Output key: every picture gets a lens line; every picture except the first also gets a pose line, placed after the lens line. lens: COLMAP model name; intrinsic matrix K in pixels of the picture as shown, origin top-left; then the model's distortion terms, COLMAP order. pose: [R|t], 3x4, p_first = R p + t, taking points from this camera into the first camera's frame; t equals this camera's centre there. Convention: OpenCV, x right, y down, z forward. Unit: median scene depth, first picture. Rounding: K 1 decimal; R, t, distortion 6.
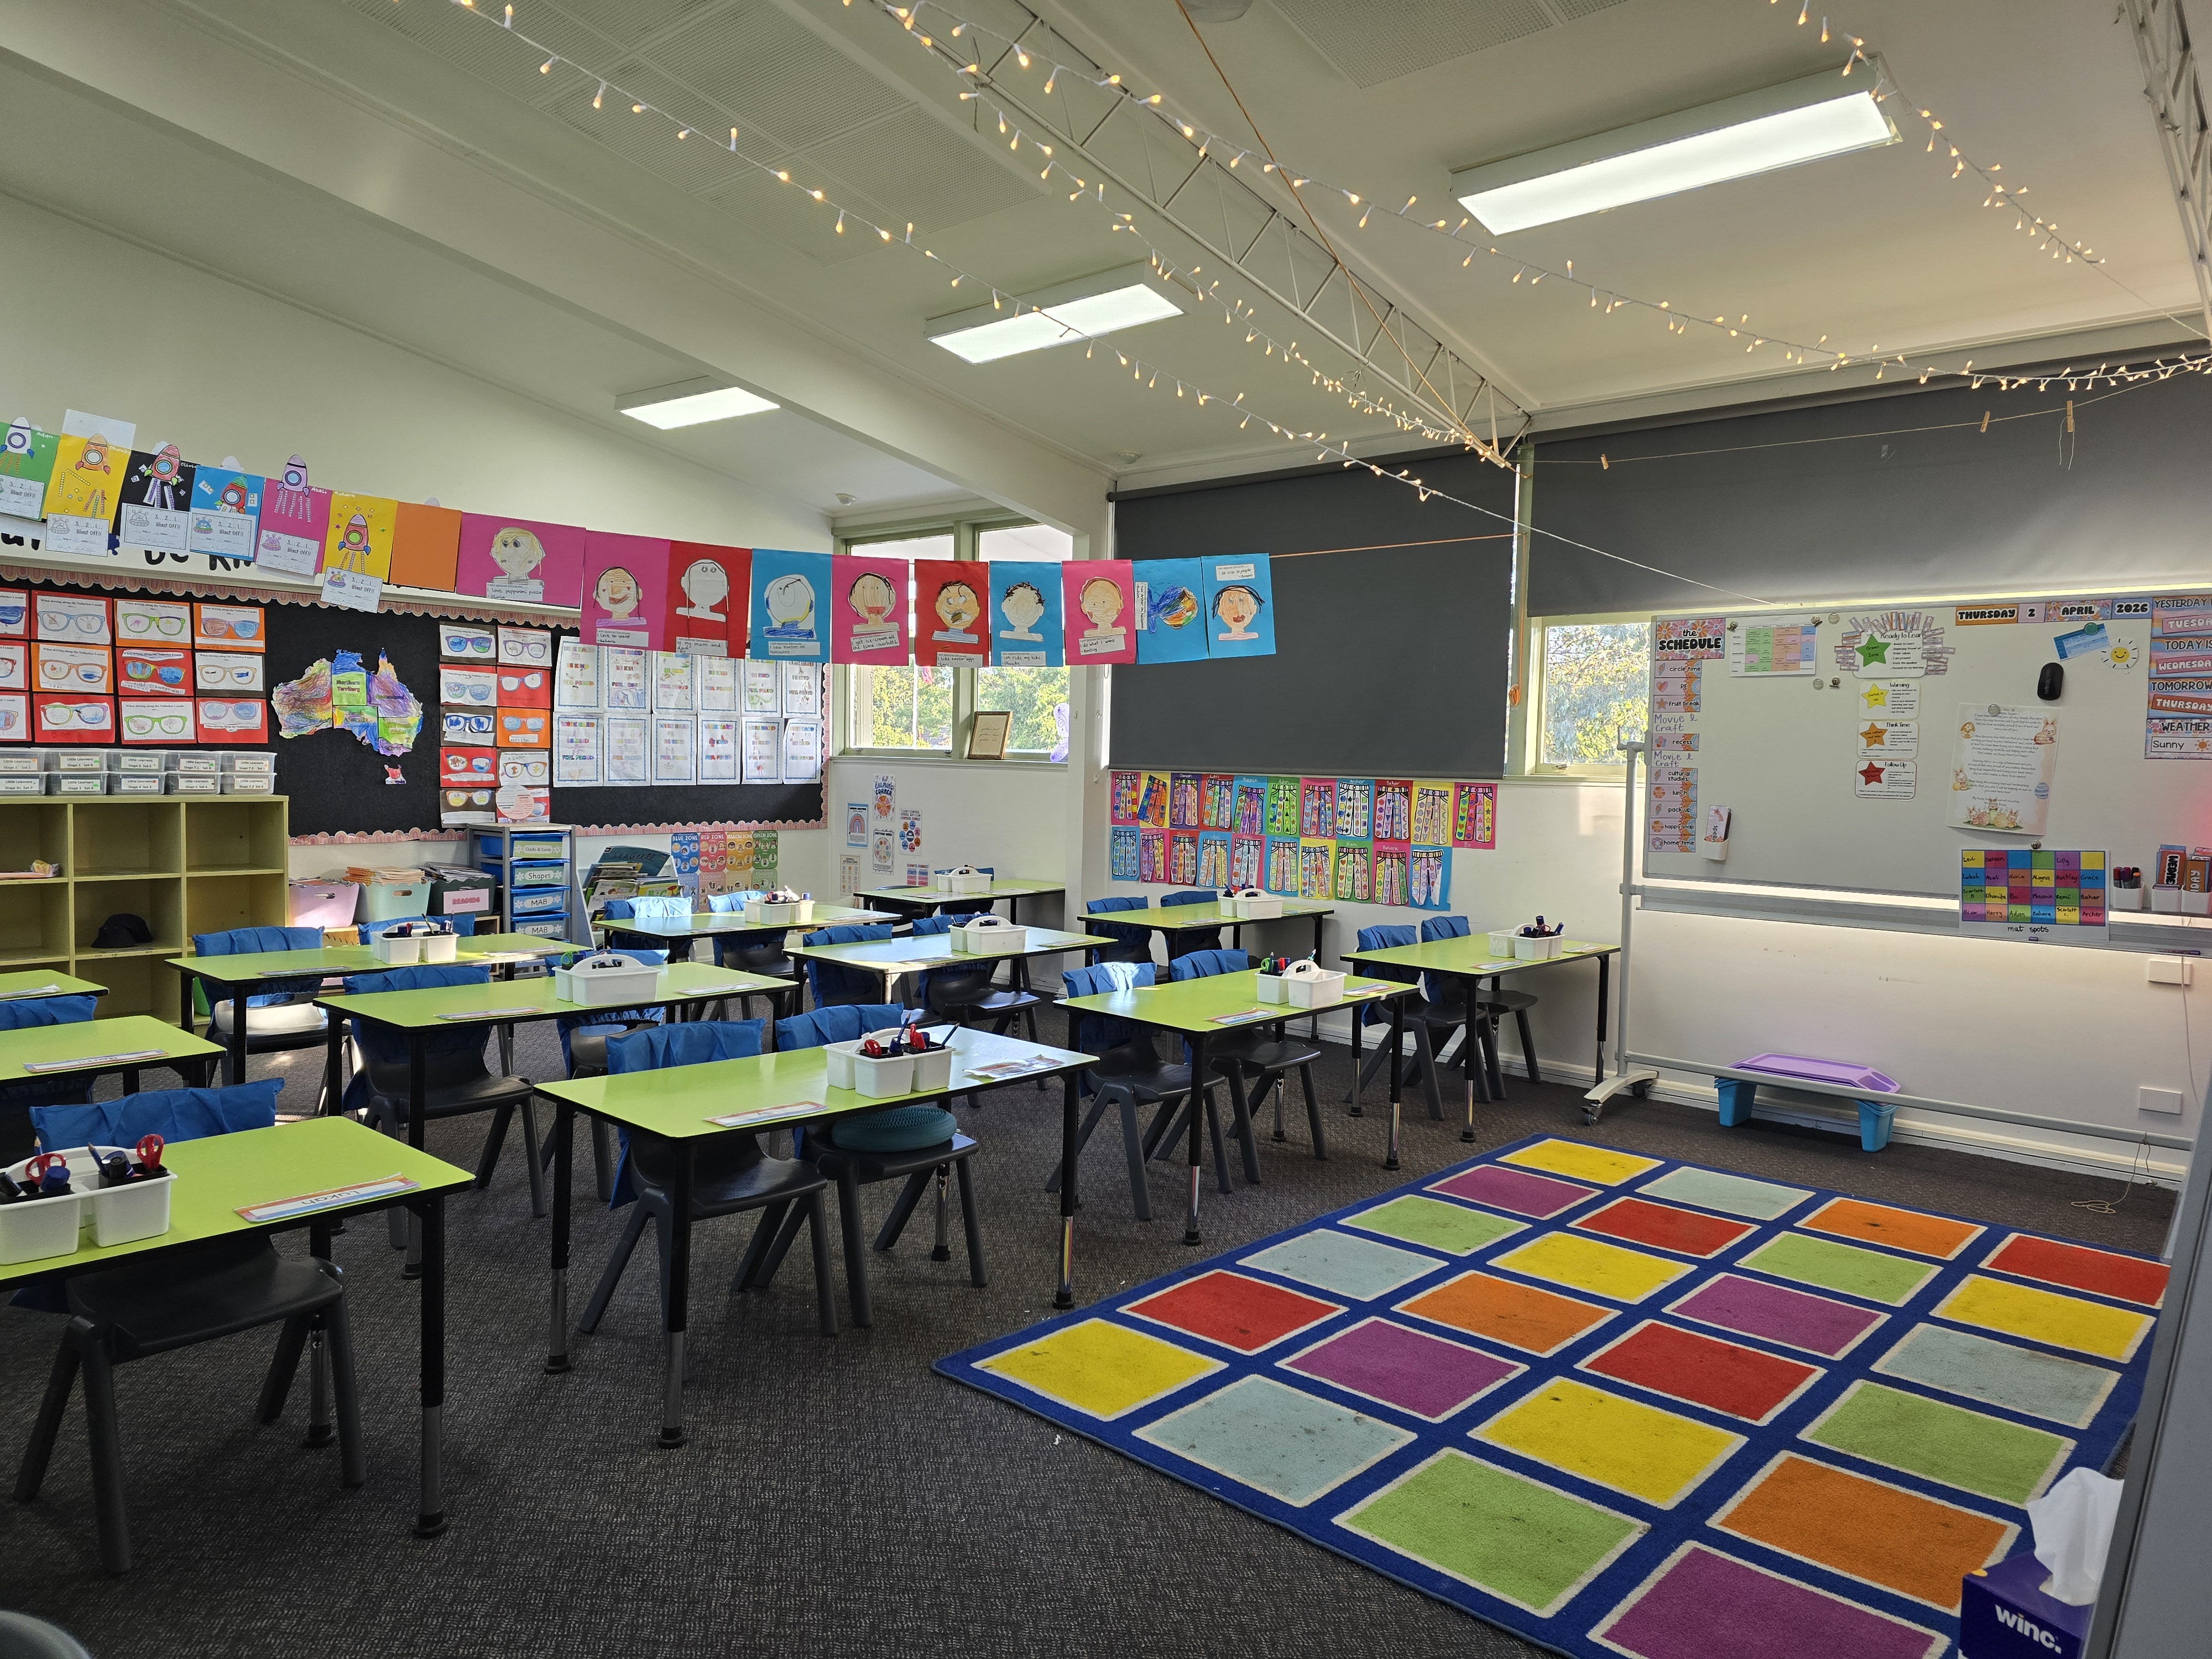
lens RADIAL K [[1480.7, 0, 1108.0], [0, 1480.7, 827.3], [0, 0, 1]] dist [0.032951, -0.009796]
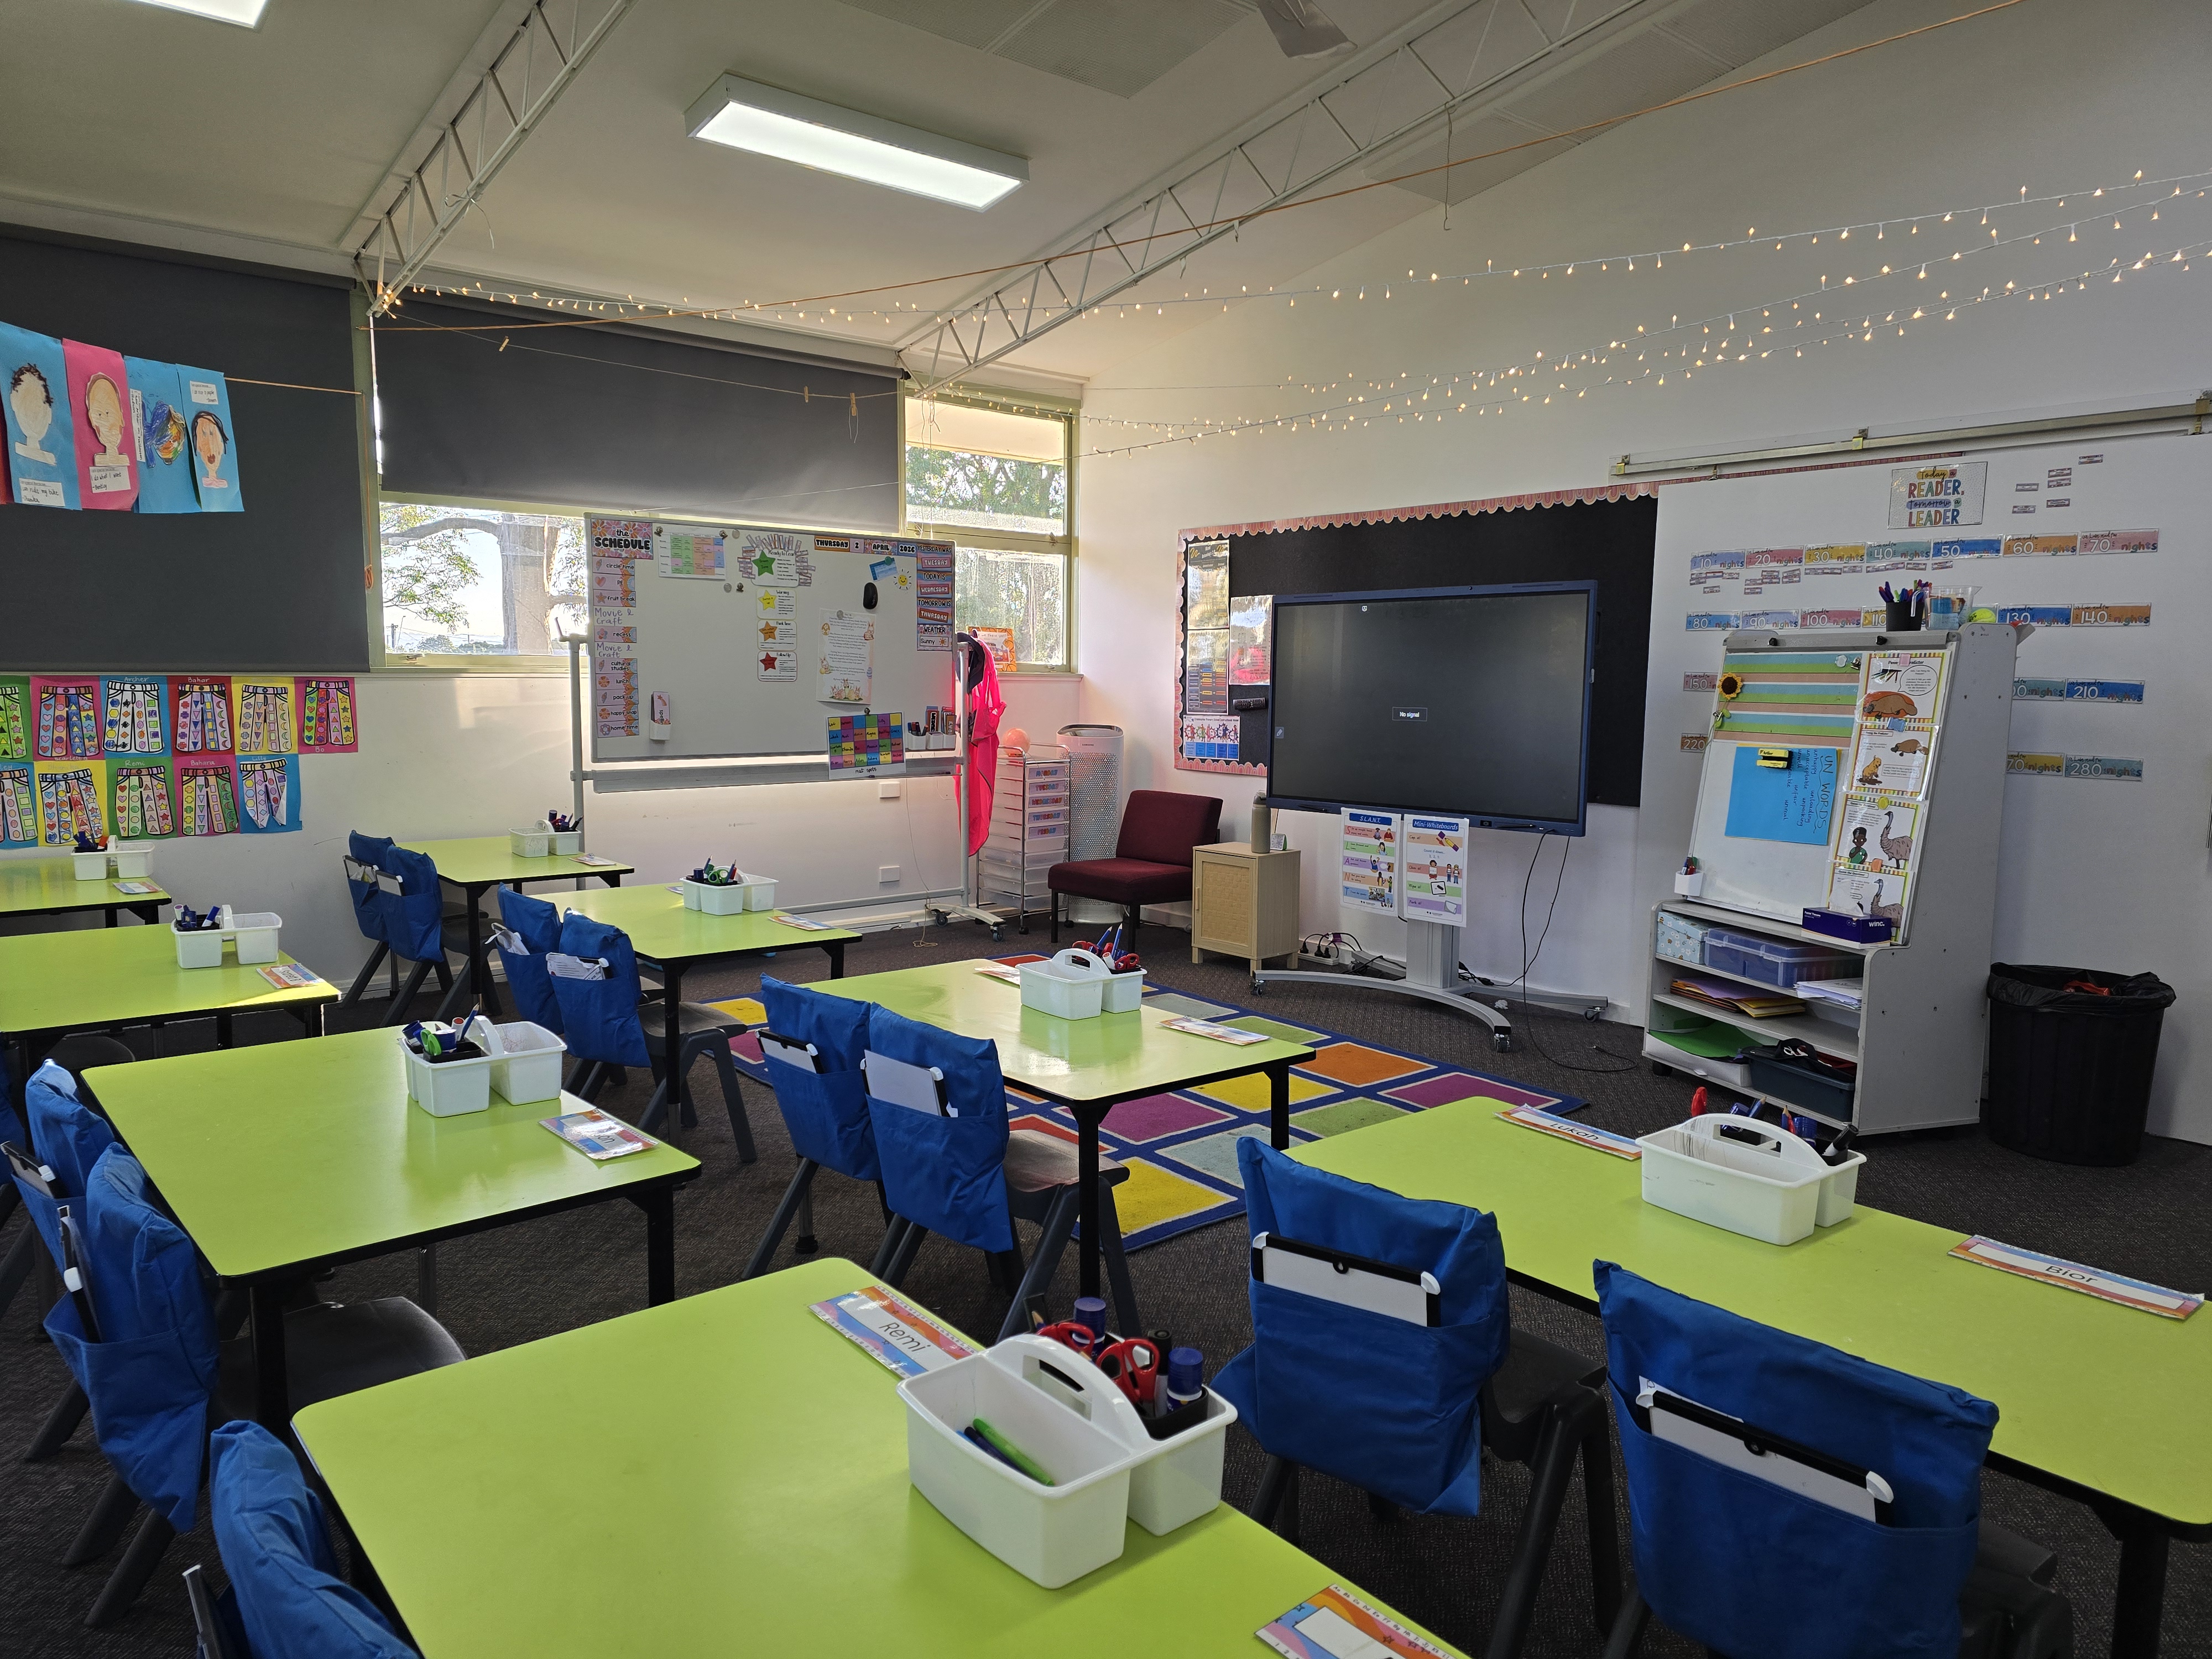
lens RADIAL K [[1480.7, 0, 1108.6], [0, 1480.7, 832.8], [0, 0, 1]] dist [0.032951, -0.009796]
pose [[0.126953, -0.131449, 0.983160, -0.658971], [0.040696, 0.991036, 0.127247, -0.037941], [-0.991074, 0.023857, 0.131164, 0.514010]]
